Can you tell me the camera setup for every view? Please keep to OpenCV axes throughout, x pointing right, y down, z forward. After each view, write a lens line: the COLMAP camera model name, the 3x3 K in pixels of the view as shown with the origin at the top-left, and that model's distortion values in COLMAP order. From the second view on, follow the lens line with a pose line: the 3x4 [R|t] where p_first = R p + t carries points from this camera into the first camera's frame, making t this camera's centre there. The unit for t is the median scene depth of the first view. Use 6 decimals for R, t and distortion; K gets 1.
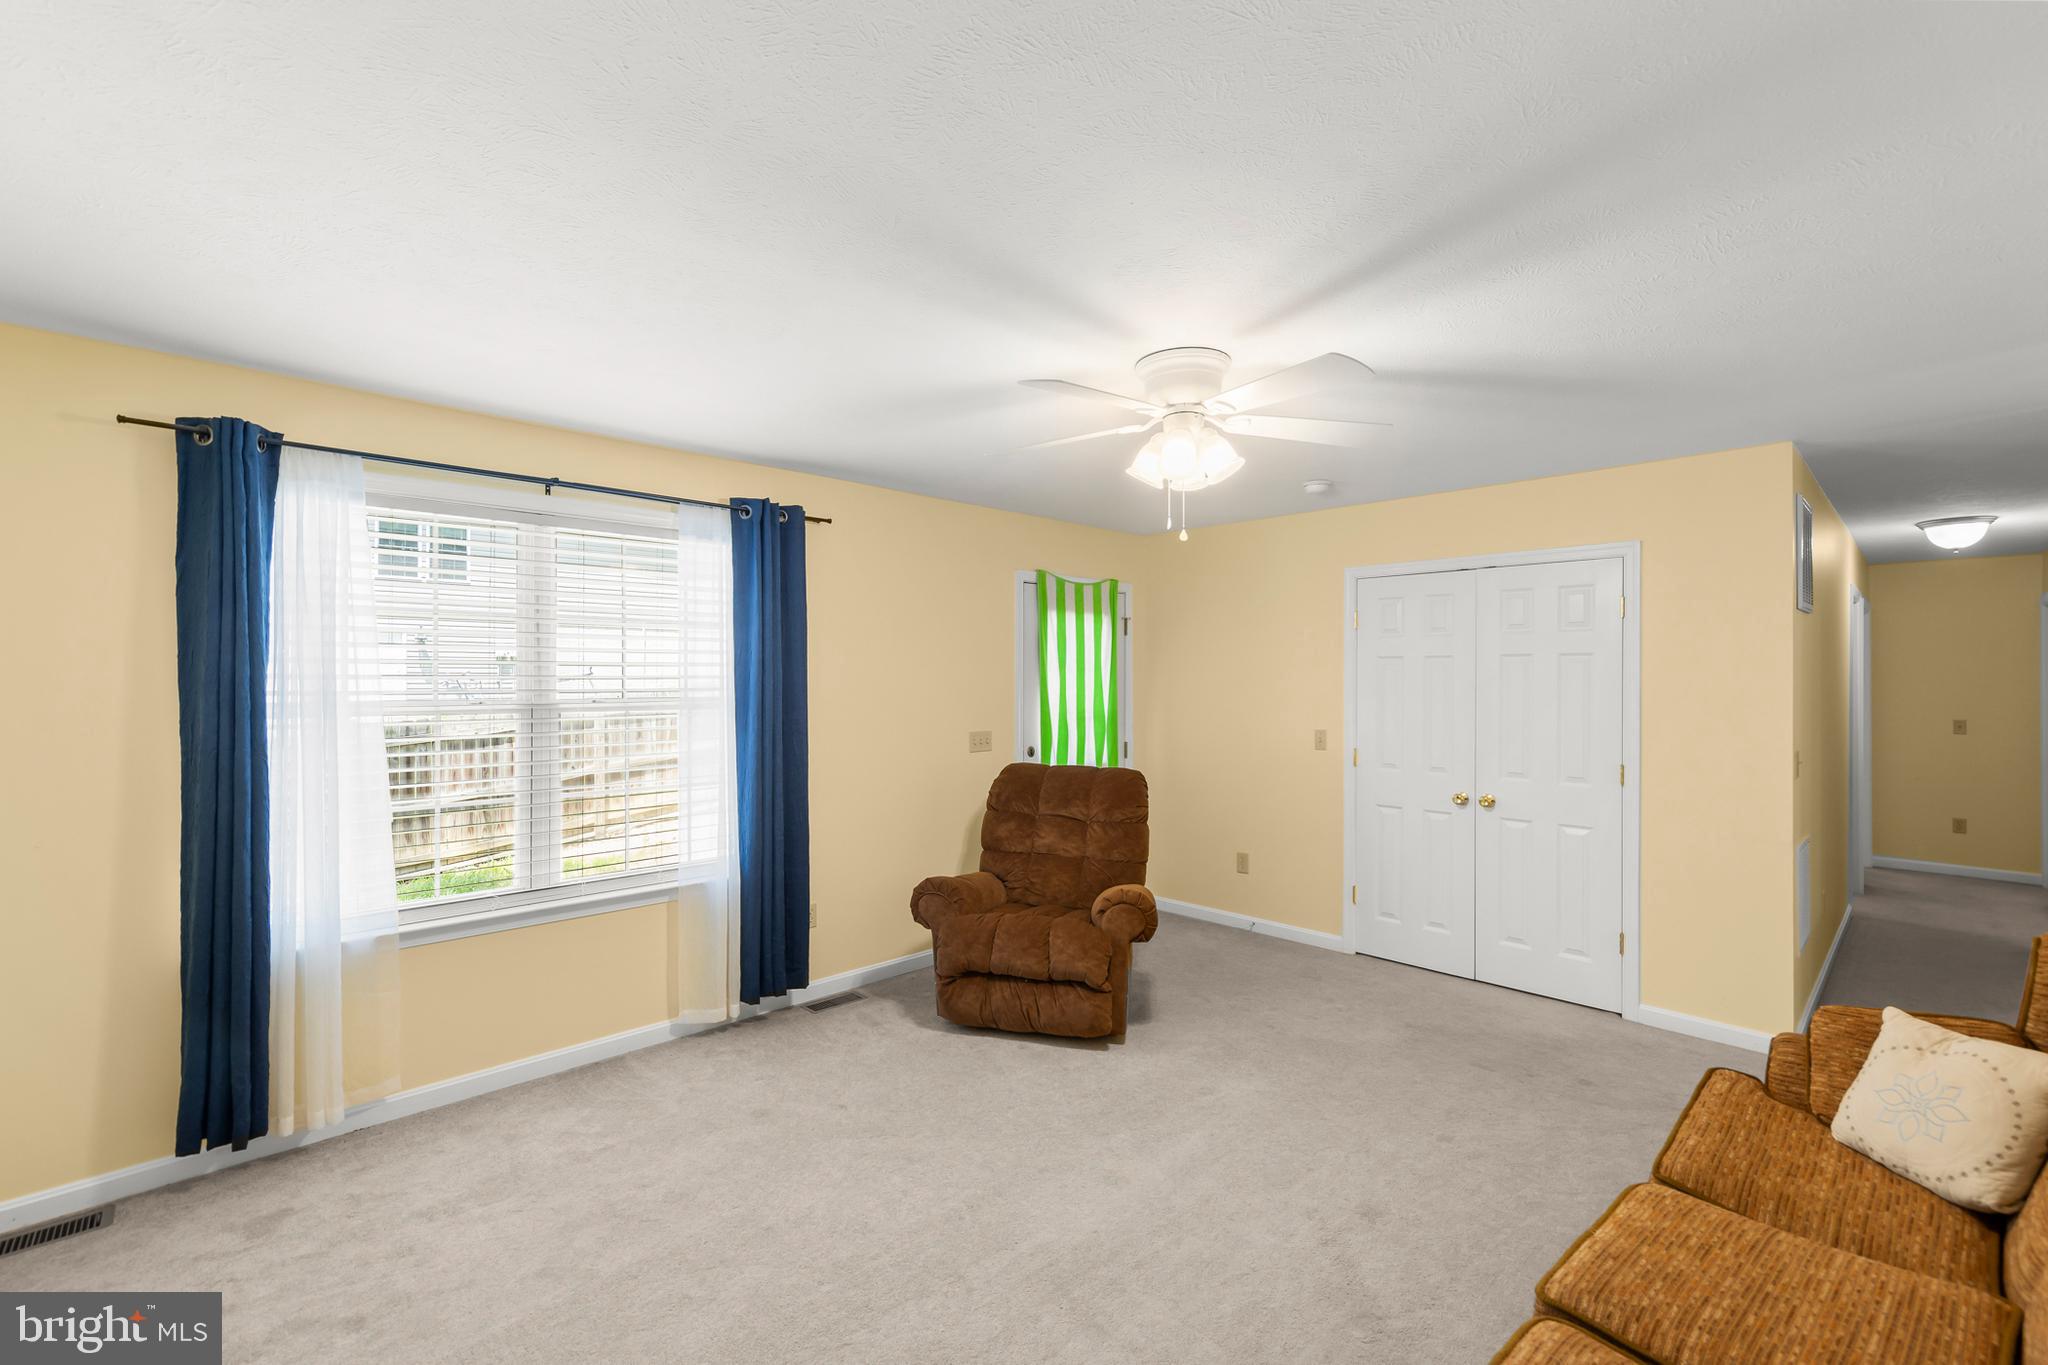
lens RADIAL K [[879.6, 0, 1006.8], [0, 879.6, 681.0], [0, 0, 1]] dist [0.007922, -0.000382]
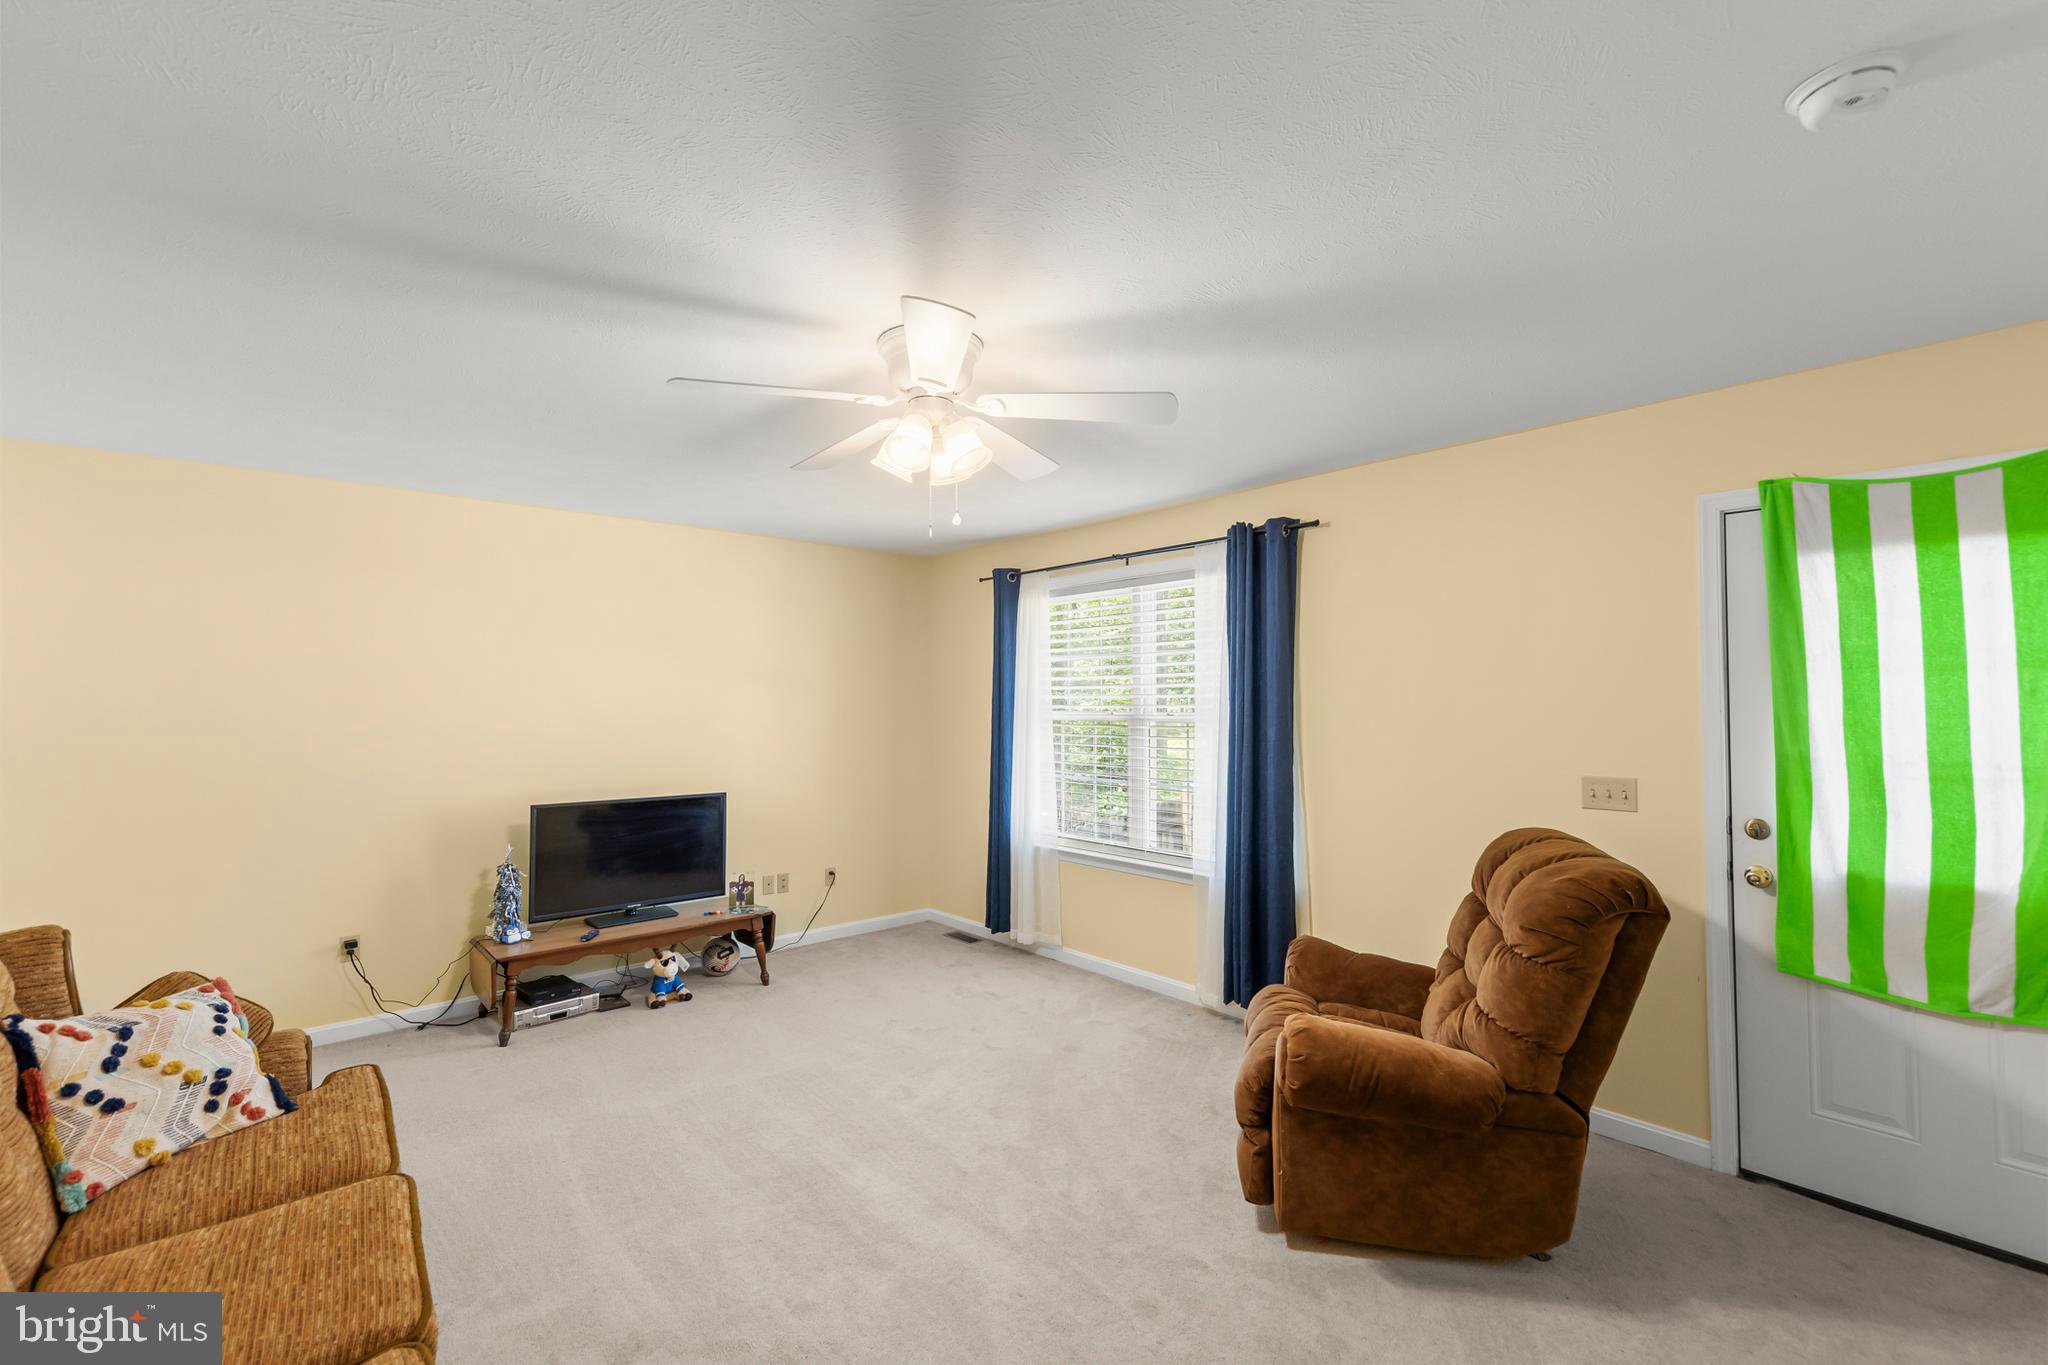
lens RADIAL K [[879.6, 0, 1058.1], [0, 879.6, 688.1], [0, 0, 1]] dist [0.007922, -0.000382]
pose [[-0.015466, -0.014995, -0.999768, 0.975867], [0.002650, 0.999883, -0.015038, 0.004383], [0.999877, -0.002882, -0.015424, 1.020795]]
